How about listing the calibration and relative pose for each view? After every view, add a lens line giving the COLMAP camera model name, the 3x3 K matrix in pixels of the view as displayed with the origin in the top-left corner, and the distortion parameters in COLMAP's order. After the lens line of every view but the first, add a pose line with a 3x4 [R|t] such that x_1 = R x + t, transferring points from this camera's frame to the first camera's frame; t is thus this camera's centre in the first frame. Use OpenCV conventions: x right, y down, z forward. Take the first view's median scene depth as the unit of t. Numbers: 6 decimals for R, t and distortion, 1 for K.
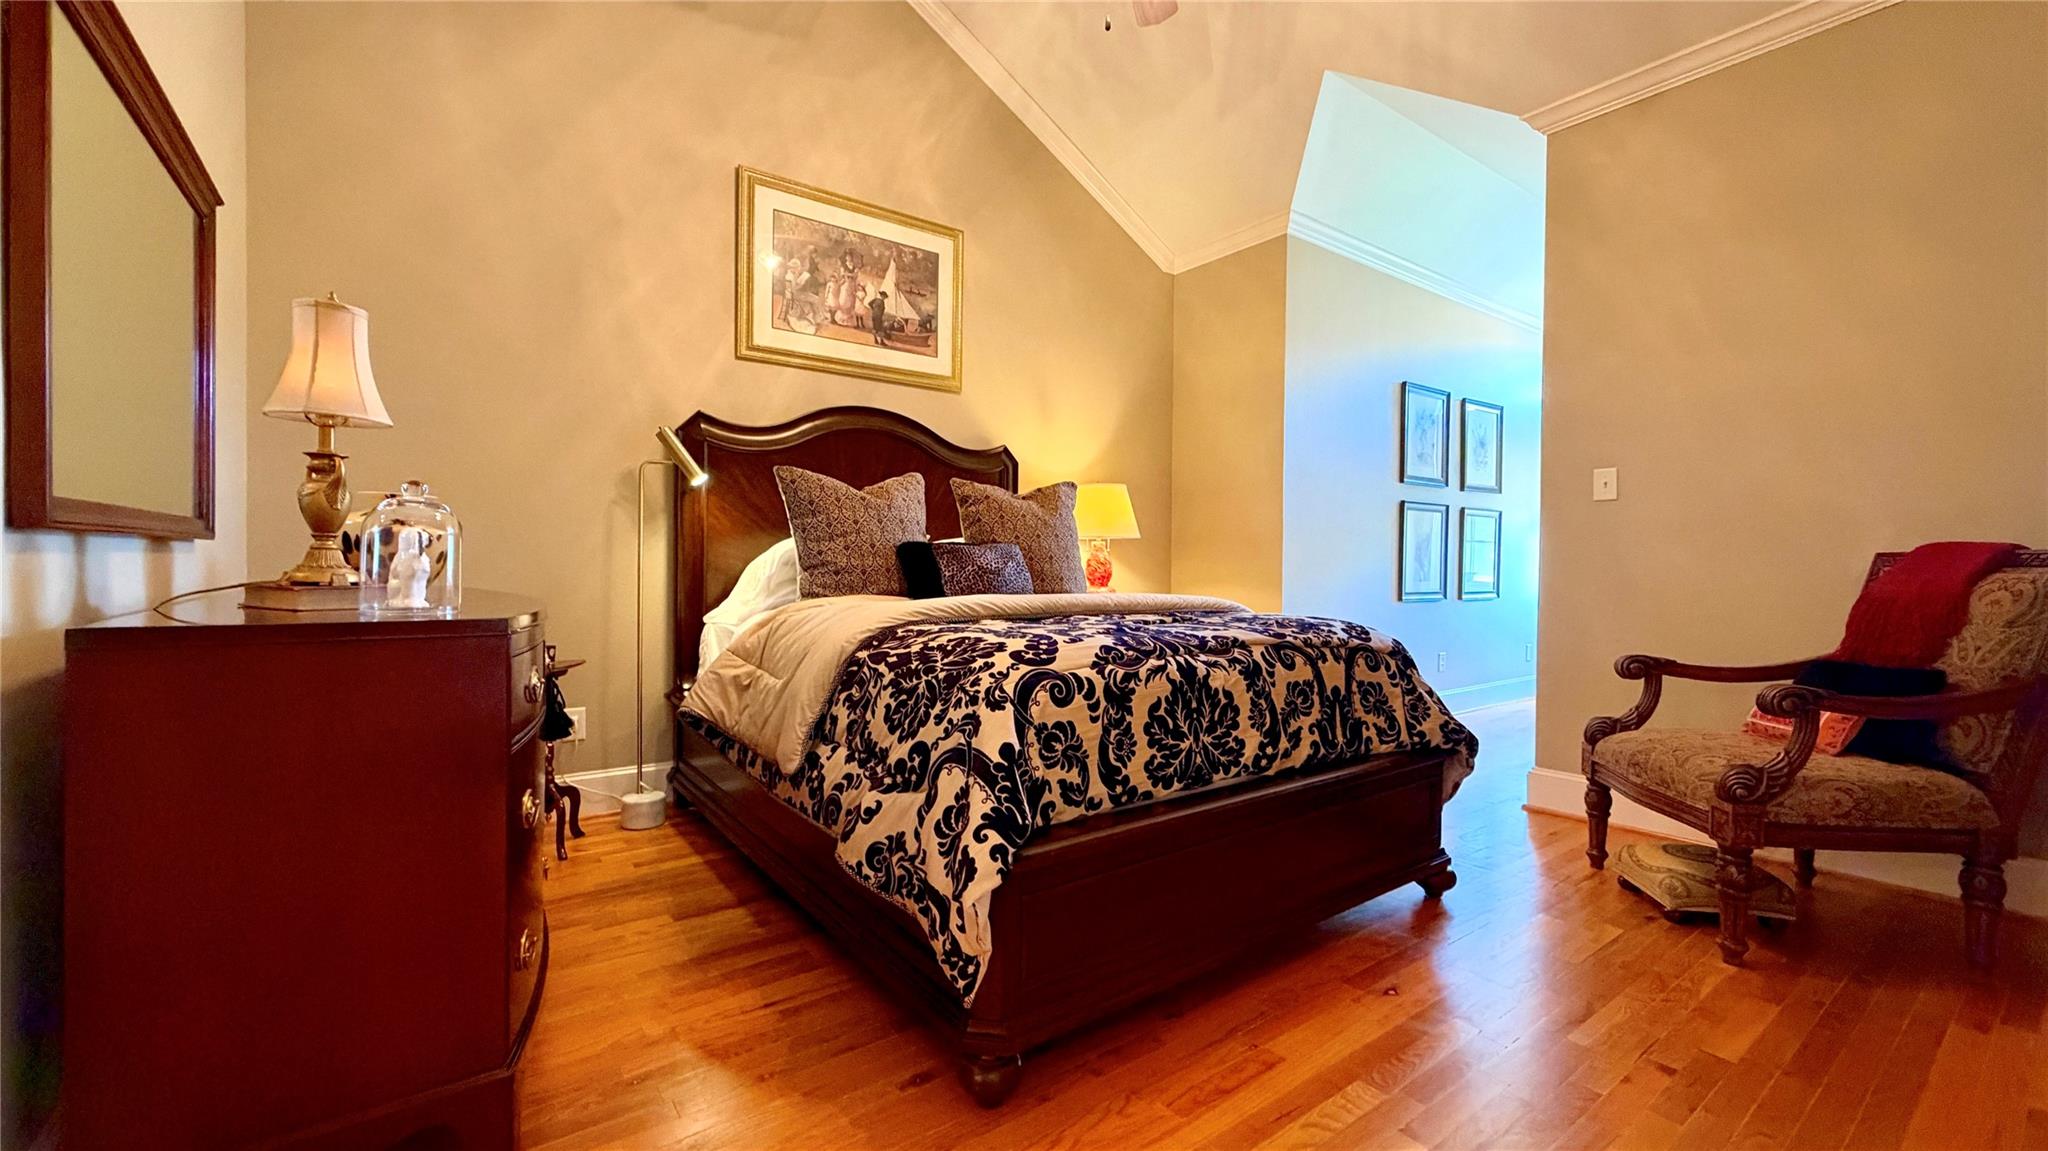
lens RADIAL K [[818.5, 0, 1014.1], [0, 818.5, 573.5], [0, 0, 1]] dist [0.000973, -0.000381]
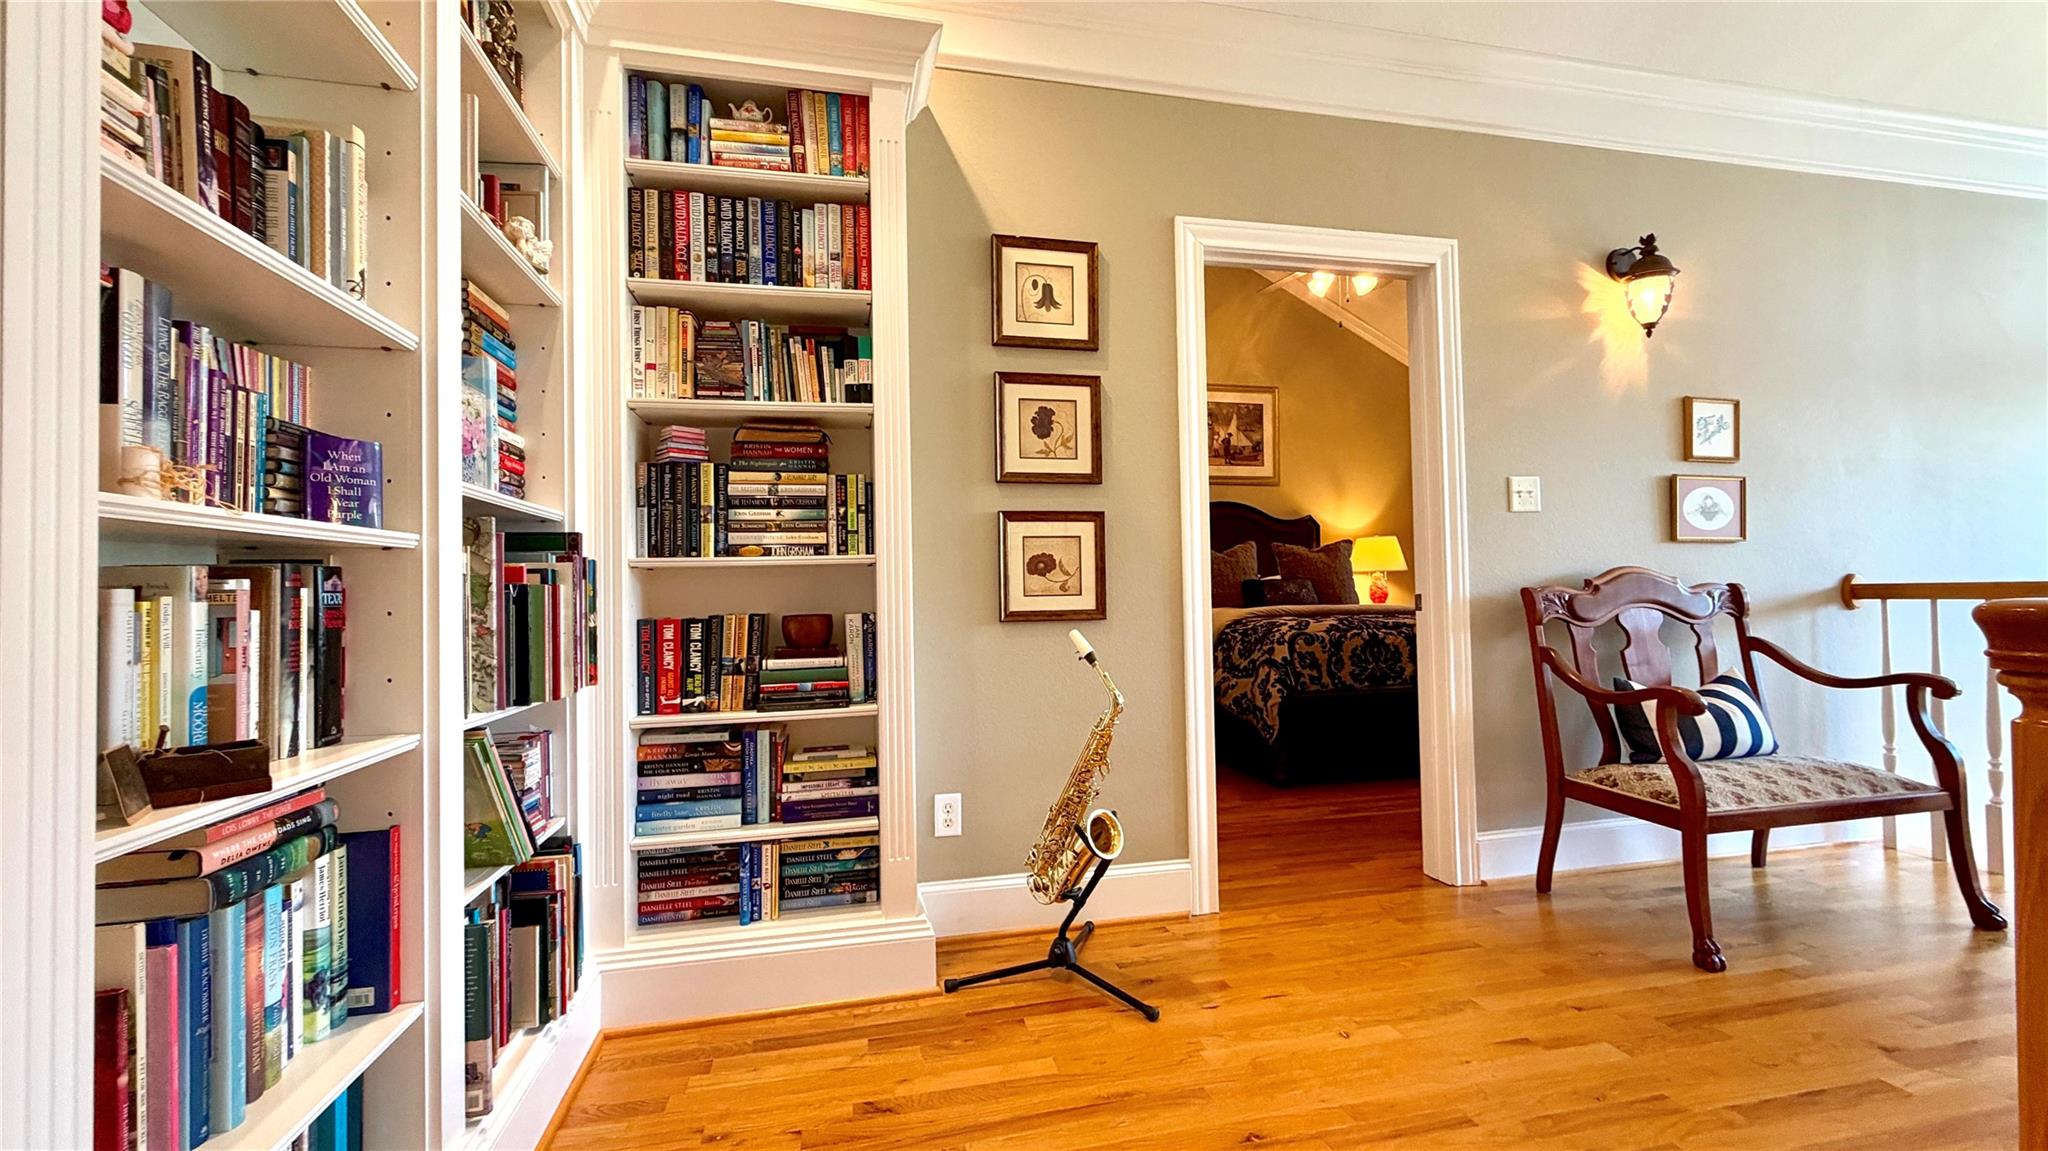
lens RADIAL K [[818.5, 0, 1014.1], [0, 818.5, 573.5], [0, 0, 1]] dist [0.000973, -0.000381]
pose [[0.915044, -0.029496, -0.402275, 0.233342], [0.015096, 0.999128, -0.038920, 0.020782], [0.403072, 0.029540, 0.914691, -1.600680]]
